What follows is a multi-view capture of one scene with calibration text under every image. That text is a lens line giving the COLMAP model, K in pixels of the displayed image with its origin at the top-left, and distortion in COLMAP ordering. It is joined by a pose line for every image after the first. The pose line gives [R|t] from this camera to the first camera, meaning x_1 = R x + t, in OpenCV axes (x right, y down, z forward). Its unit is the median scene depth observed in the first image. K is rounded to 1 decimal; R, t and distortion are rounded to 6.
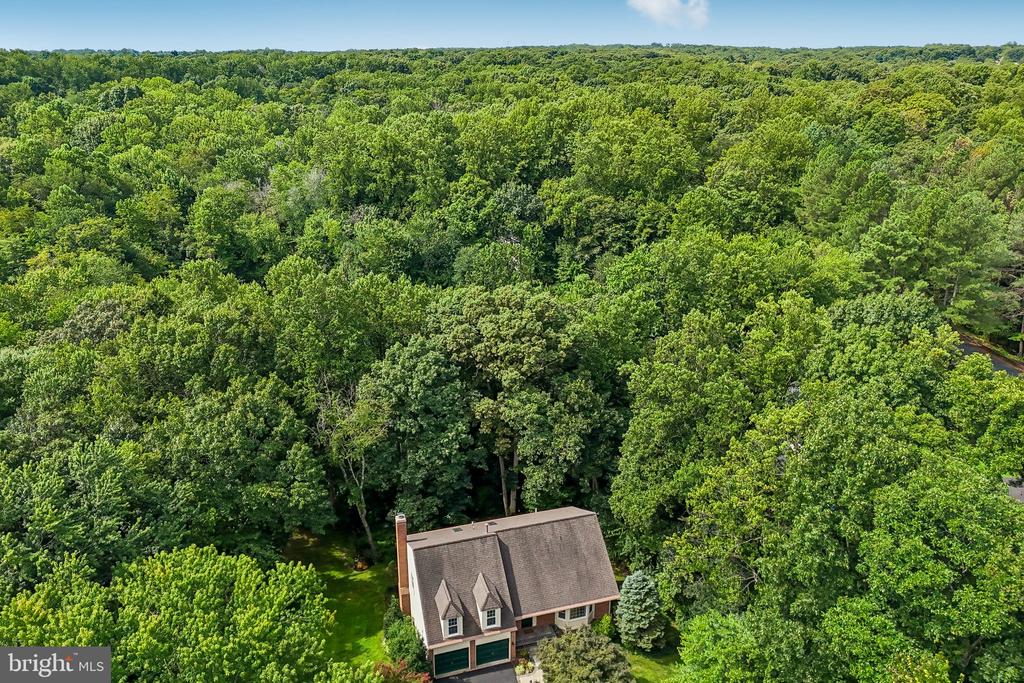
lens RADIAL K [[750.0, 0, 512.0], [0, 750.0, 341.5], [0, 0, 1]] dist [0.076040, -0.086011]
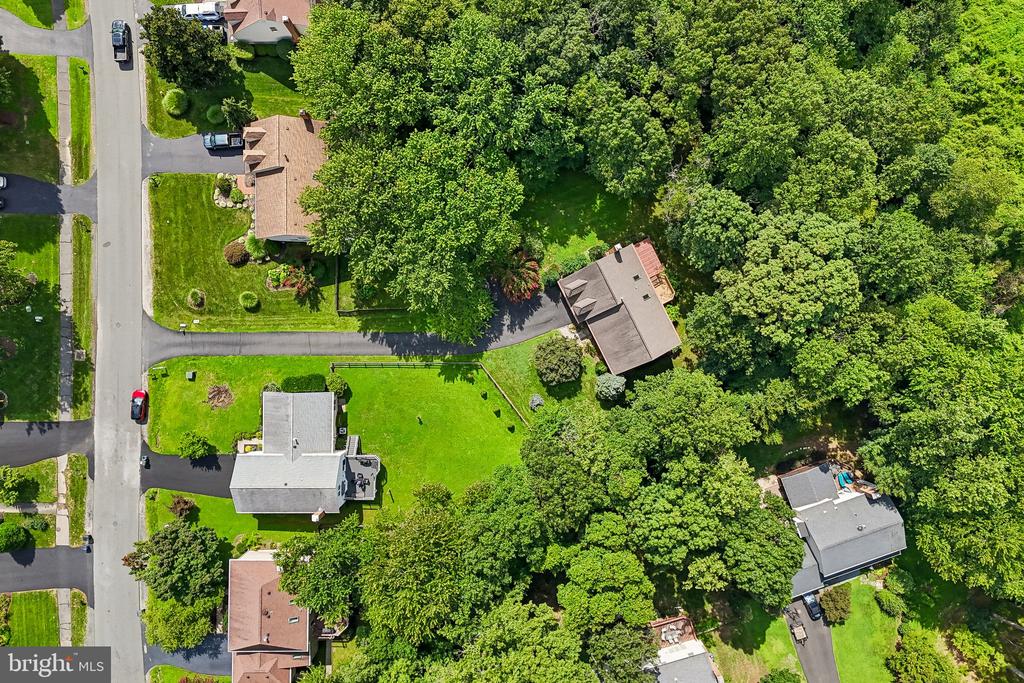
lens RADIAL K [[749.3, 0, 512.0], [0, 749.3, 341.5], [0, 0, 1]] dist [0.112157, -0.154493]
pose [[0.168612, 0.985585, 0.013847, -0.002894], [-0.363238, 0.049070, 0.930403, -1.055057], [0.916312, -0.161907, 0.366276, 0.113274]]
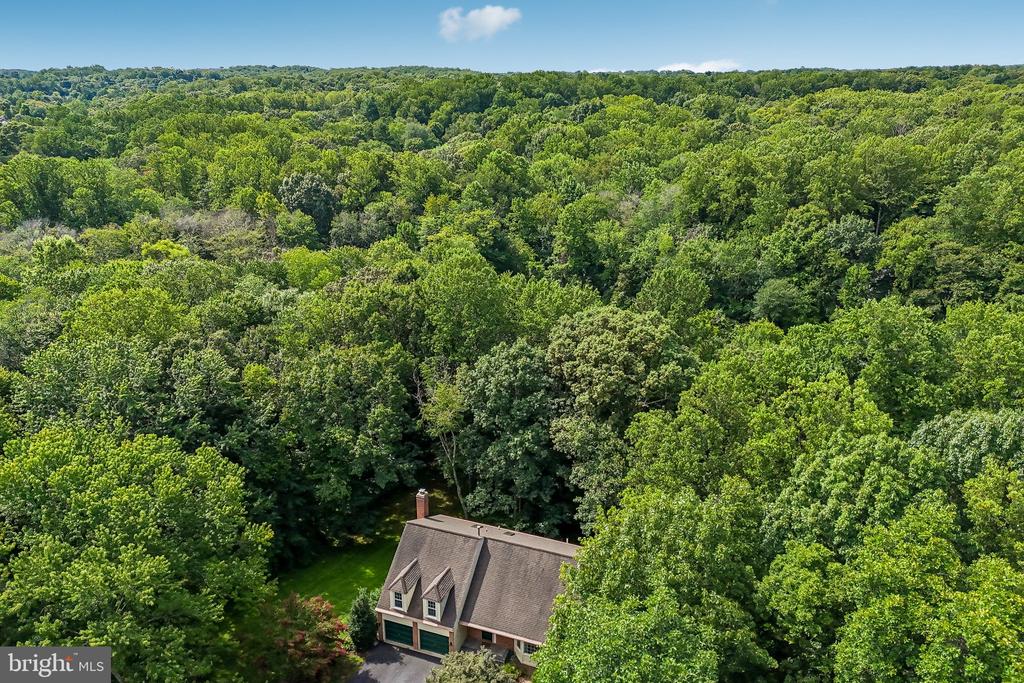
lens RADIAL K [[750.0, 0, 512.0], [0, 750.0, 341.5], [0, 0, 1]] dist [0.076040, -0.086011]
pose [[0.787328, 0.206845, -0.580801, 0.461933], [-0.219517, 0.974356, 0.049429, -0.053603], [0.576131, 0.088578, 0.812544, 0.146386]]
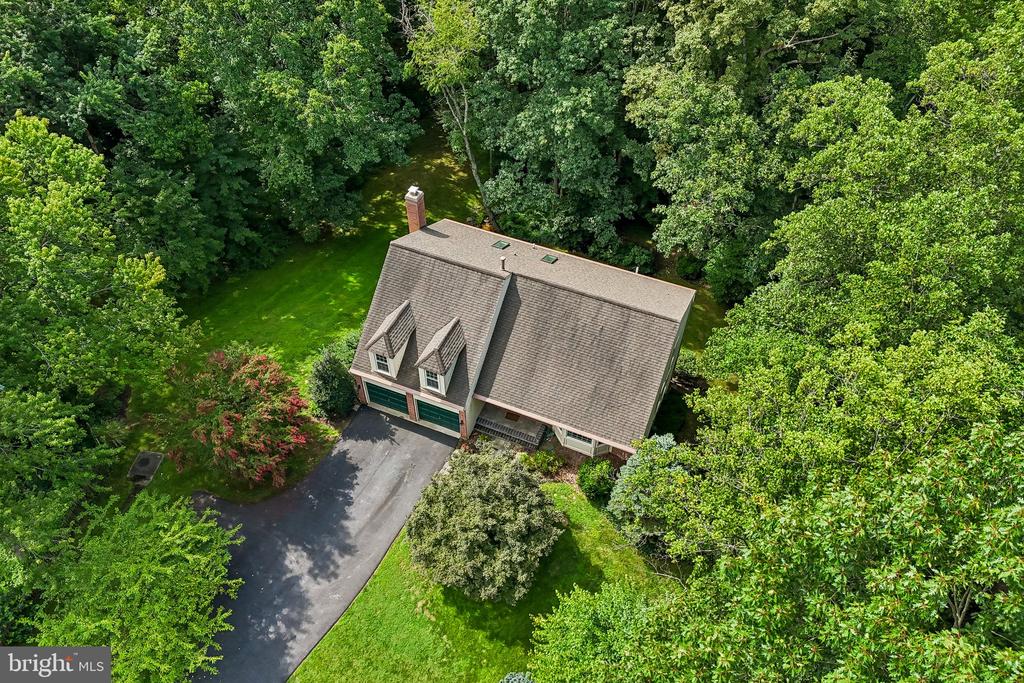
lens RADIAL K [[749.3, 0, 512.0], [0, 749.3, 341.5], [0, 0, 1]] dist [0.112157, -0.154493]
pose [[0.762927, 0.486871, -0.425323, 0.239213], [-0.233126, 0.820826, 0.521437, -0.031060], [0.602989, -0.298664, 0.739733, 0.429200]]
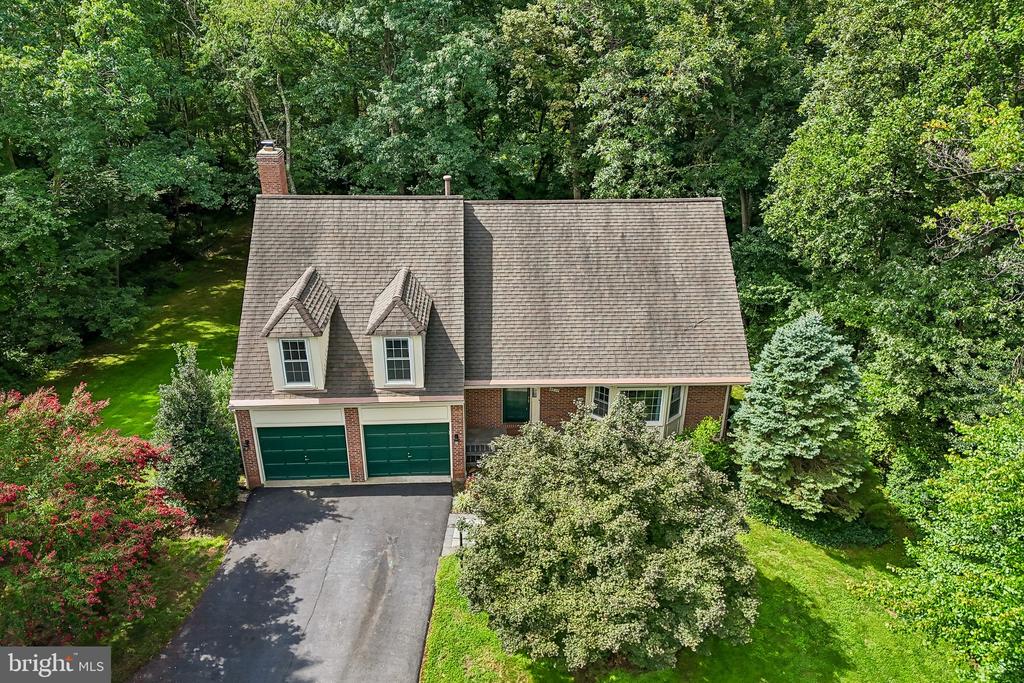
lens RADIAL K [[750.0, 0, 512.0], [0, 750.0, 341.5], [0, 0, 1]] dist [0.076040, -0.086011]
pose [[0.966172, 0.116832, -0.229917, 0.093394], [-0.093732, 0.989614, 0.108984, 0.241866], [0.240262, -0.083747, 0.967089, 0.501208]]
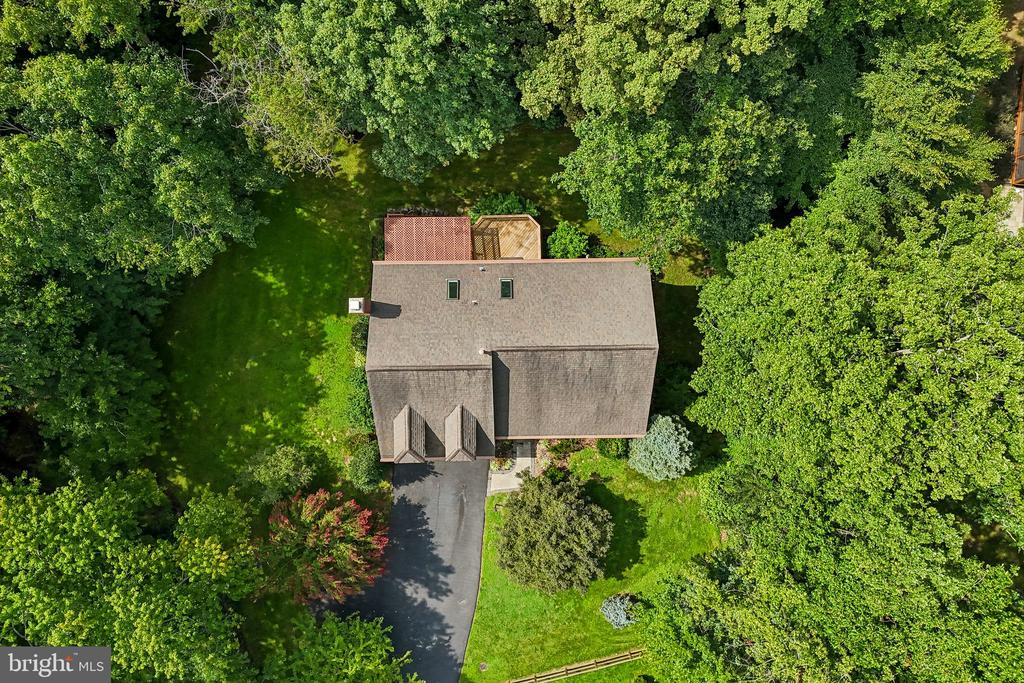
lens RADIAL K [[749.3, 0, 512.0], [0, 749.3, 341.5], [0, 0, 1]] dist [0.112157, -0.154493]
pose [[0.960102, 0.279564, 0.006985, -0.012762], [-0.106344, 0.341886, 0.933705, -0.320426], [0.258642, -0.897195, 0.357975, 0.661573]]
